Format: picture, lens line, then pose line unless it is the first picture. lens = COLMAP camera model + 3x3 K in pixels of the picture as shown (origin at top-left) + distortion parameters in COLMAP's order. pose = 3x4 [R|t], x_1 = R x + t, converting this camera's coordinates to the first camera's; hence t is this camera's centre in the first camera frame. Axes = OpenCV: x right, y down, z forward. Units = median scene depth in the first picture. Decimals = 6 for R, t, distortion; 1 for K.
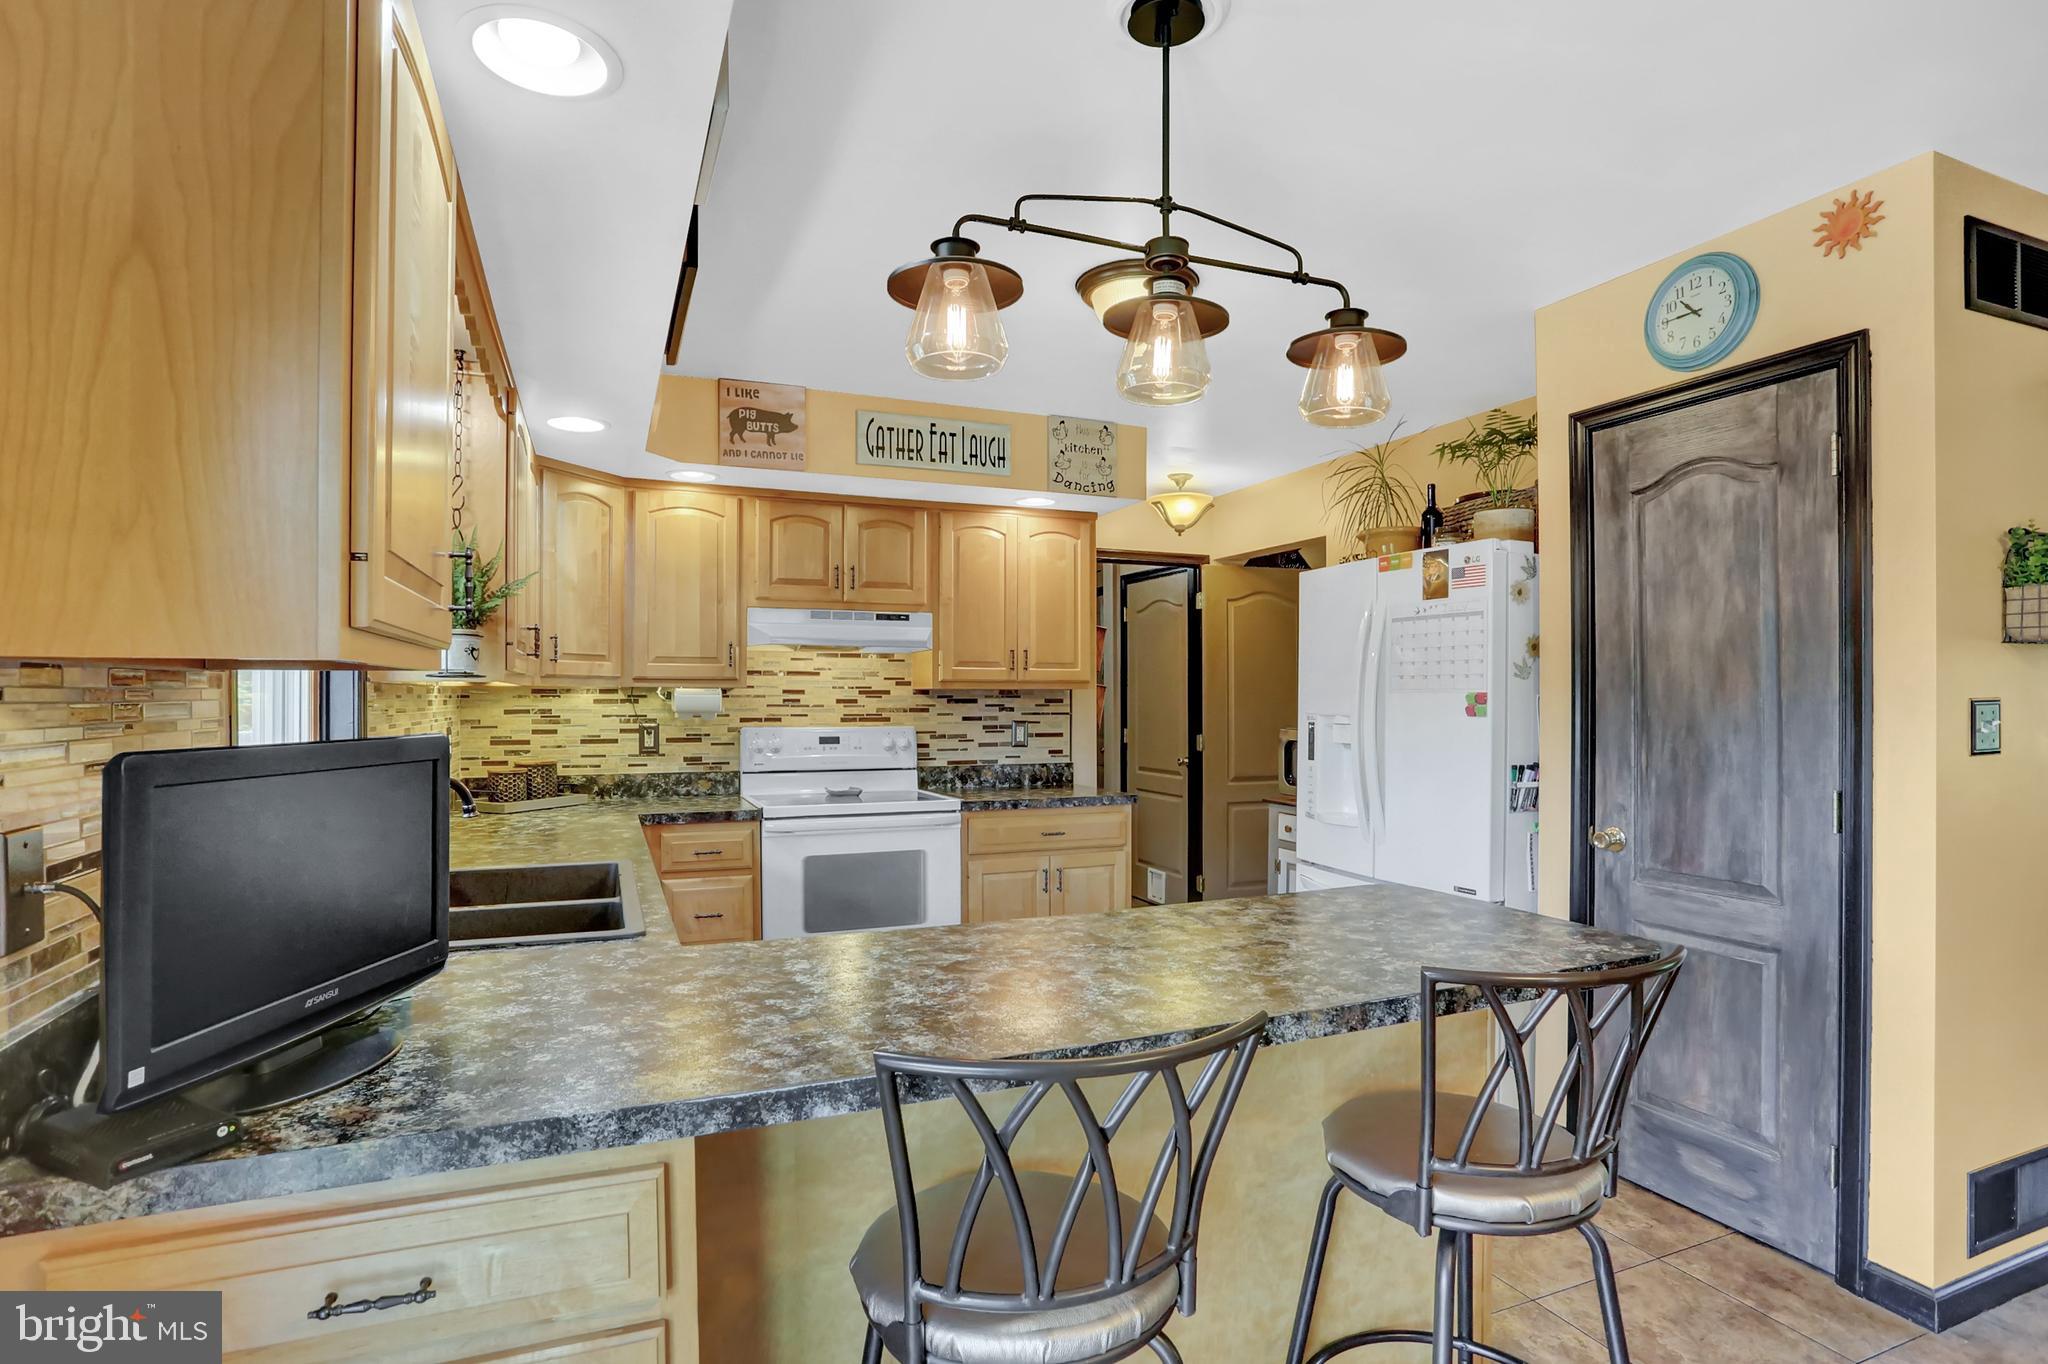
lens RADIAL K [[1021.9, 0, 1017.9], [0, 1021.9, 686.1], [0, 0, 1]] dist [-0.078938, 0.031564]
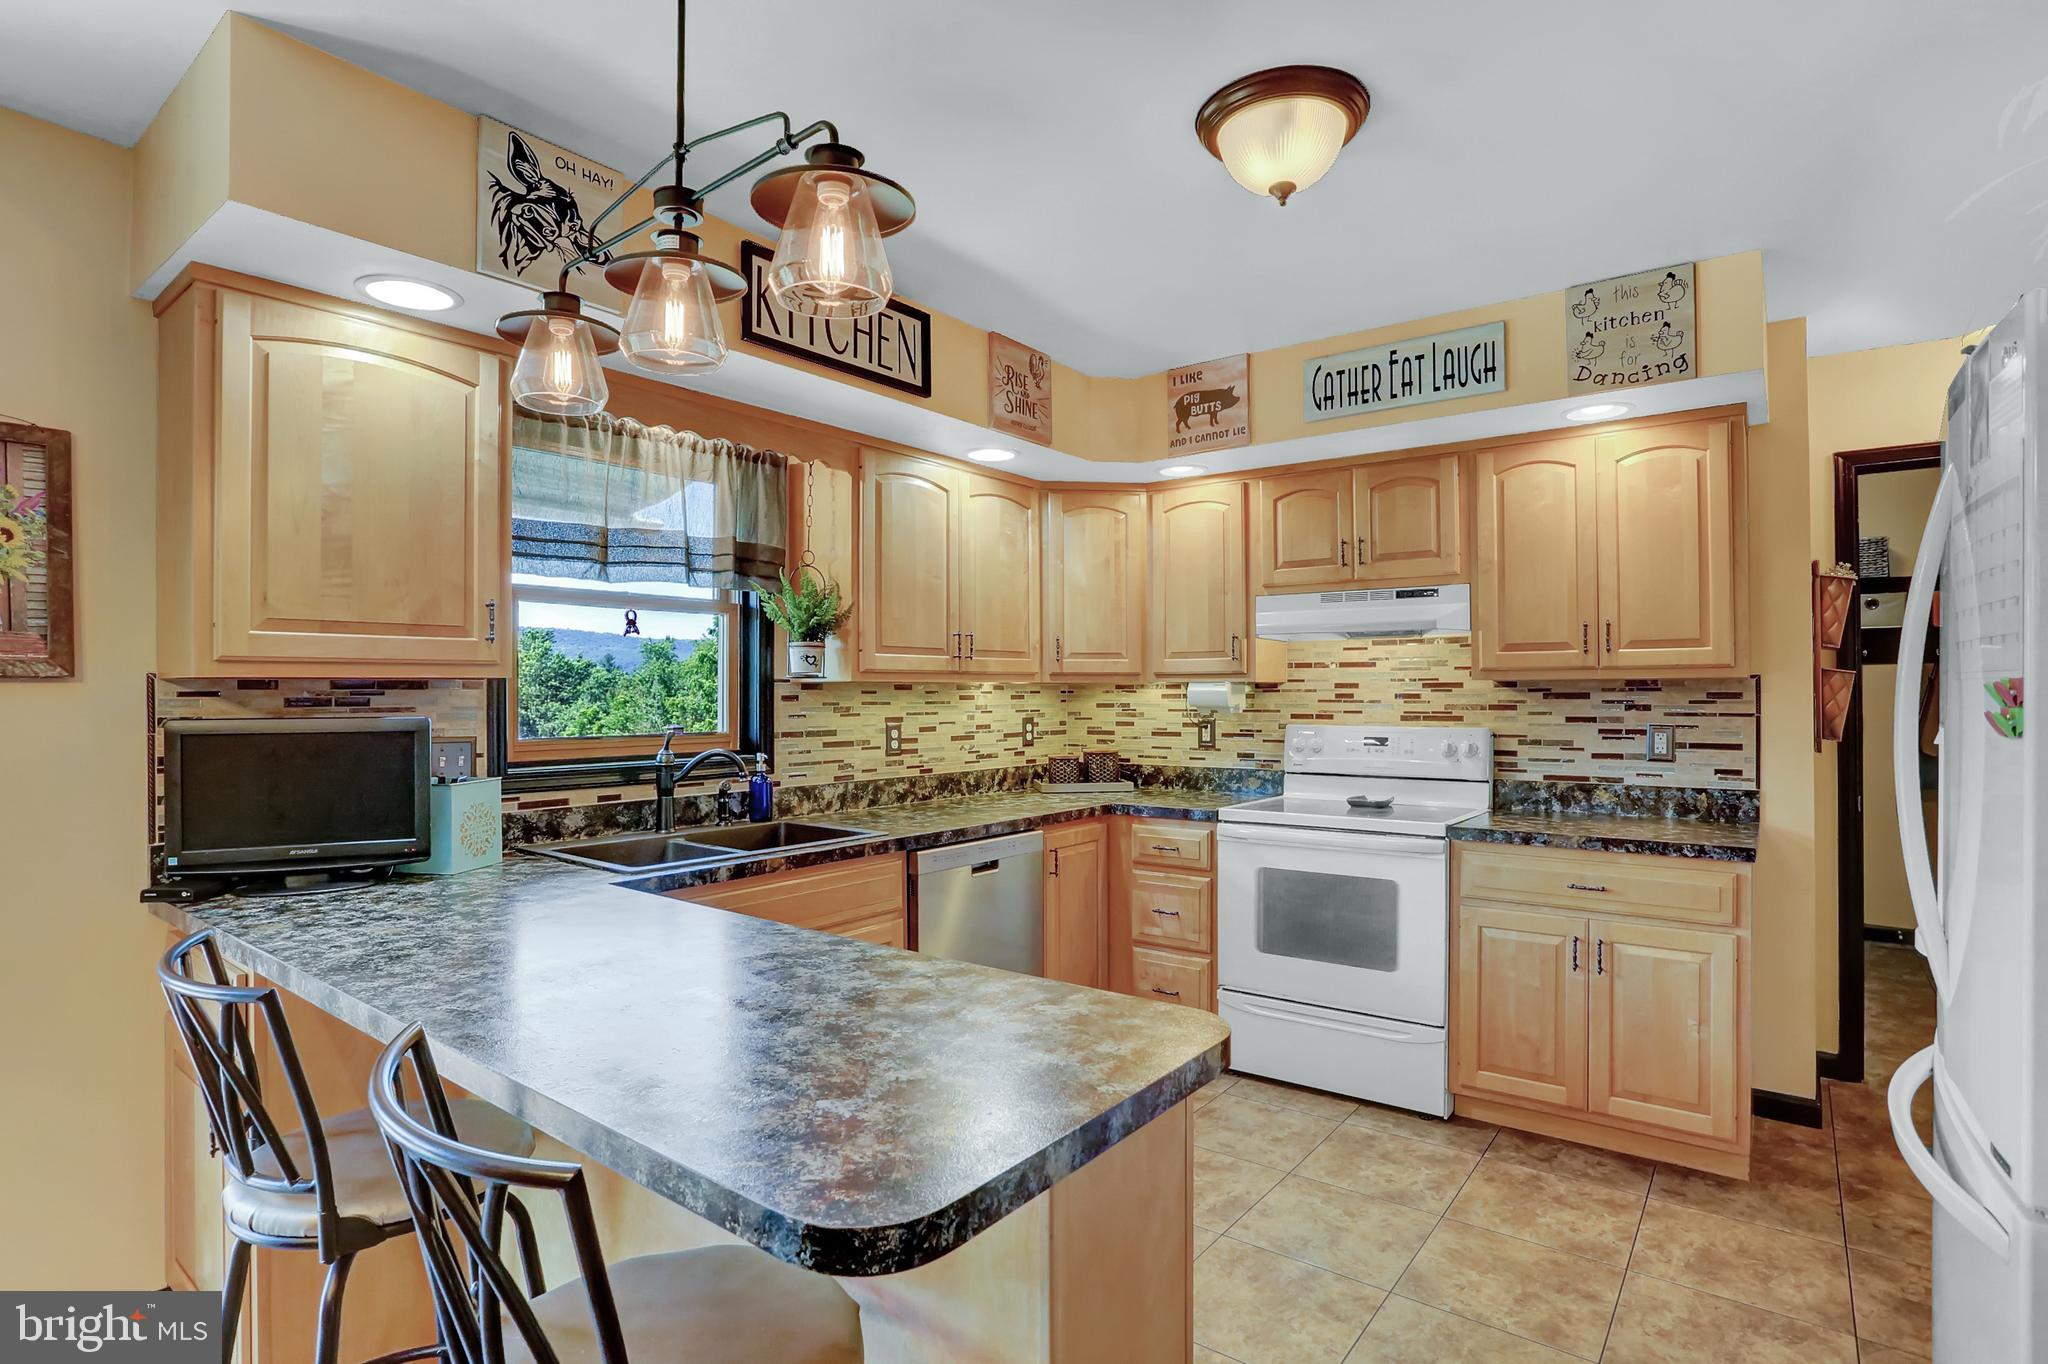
lens RADIAL K [[1021.9, 0, 1017.9], [0, 1021.9, 686.1], [0, 0, 1]] dist [-0.078938, 0.031564]
pose [[0.499574, -0.006901, -0.866244, 0.425209], [0.013512, 0.999909, -0.000173, 0.002472], [0.866166, -0.011619, 0.499621, 0.322760]]
